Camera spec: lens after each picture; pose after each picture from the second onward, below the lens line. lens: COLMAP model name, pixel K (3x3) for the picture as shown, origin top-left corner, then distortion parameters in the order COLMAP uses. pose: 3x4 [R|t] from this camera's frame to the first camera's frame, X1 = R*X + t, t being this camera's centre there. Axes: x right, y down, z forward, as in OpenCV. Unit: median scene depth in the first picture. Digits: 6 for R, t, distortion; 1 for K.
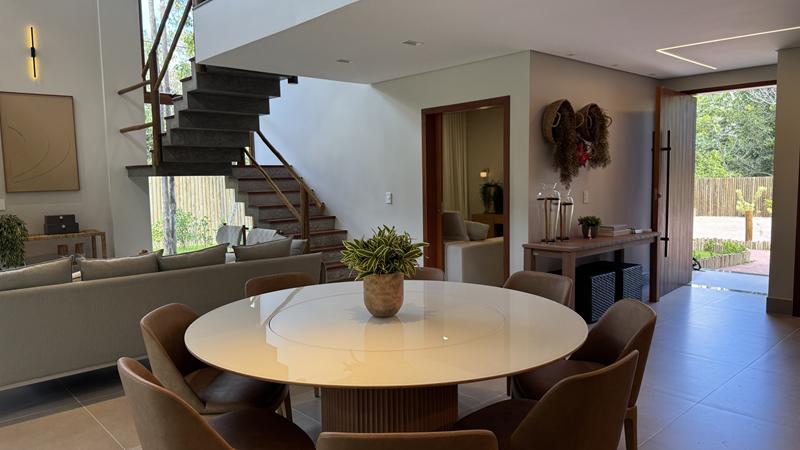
lens RADIAL K [[560.9, 0, 400.0], [0, 560.9, 225.0], [0, 0, 1]] dist [0.093608, -0.129569]
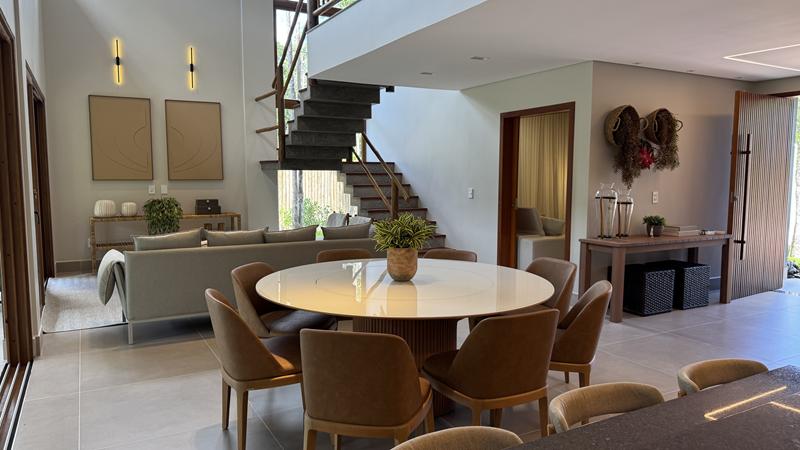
lens RADIAL K [[558.5, 0, 404.2], [0, 558.5, 224.8], [0, 0, 1]] dist [0.096821, -0.131165]
pose [[0.973199, 0.041880, -0.226119, 0.111980], [-0.040361, 0.999121, 0.011339, 0.006951], [0.226395, -0.001908, 0.974034, -0.112969]]
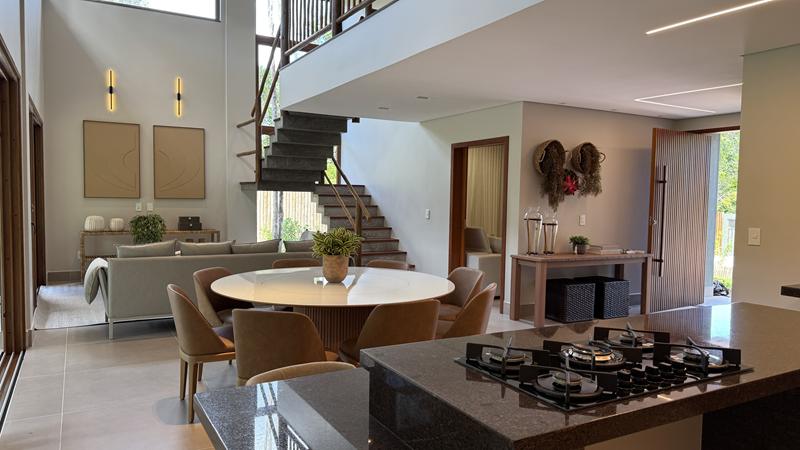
lens RADIAL K [[558.5, 0, 404.2], [0, 558.5, 224.8], [0, 0, 1]] dist [0.096821, -0.131165]
pose [[0.974784, 0.047284, -0.218085, 0.212674], [-0.054955, 0.998061, -0.029240, 0.014269], [0.216280, 0.040488, 0.975492, -0.217714]]
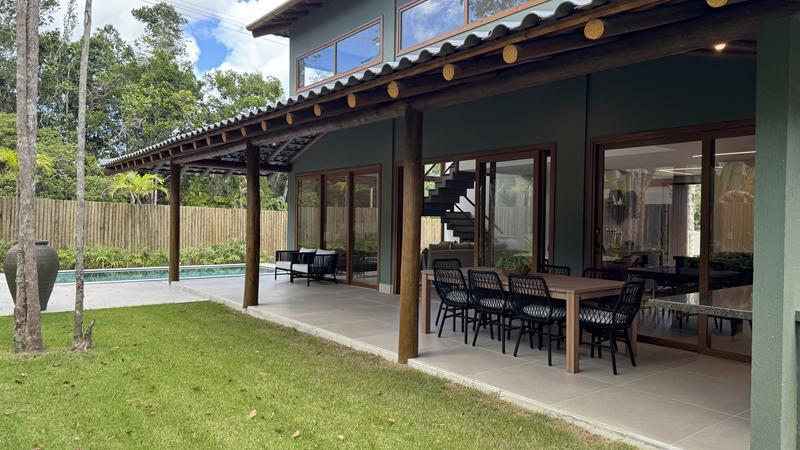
lens RADIAL K [[558.5, 0, 404.2], [0, 558.5, 224.8], [0, 0, 1]] dist [0.096821, -0.131165]
pose [[0.996076, 0.030805, -0.082968, -0.338518], [-0.036651, 0.996882, -0.069880, 0.103185], [0.080556, 0.072646, 0.994099, -1.187988]]
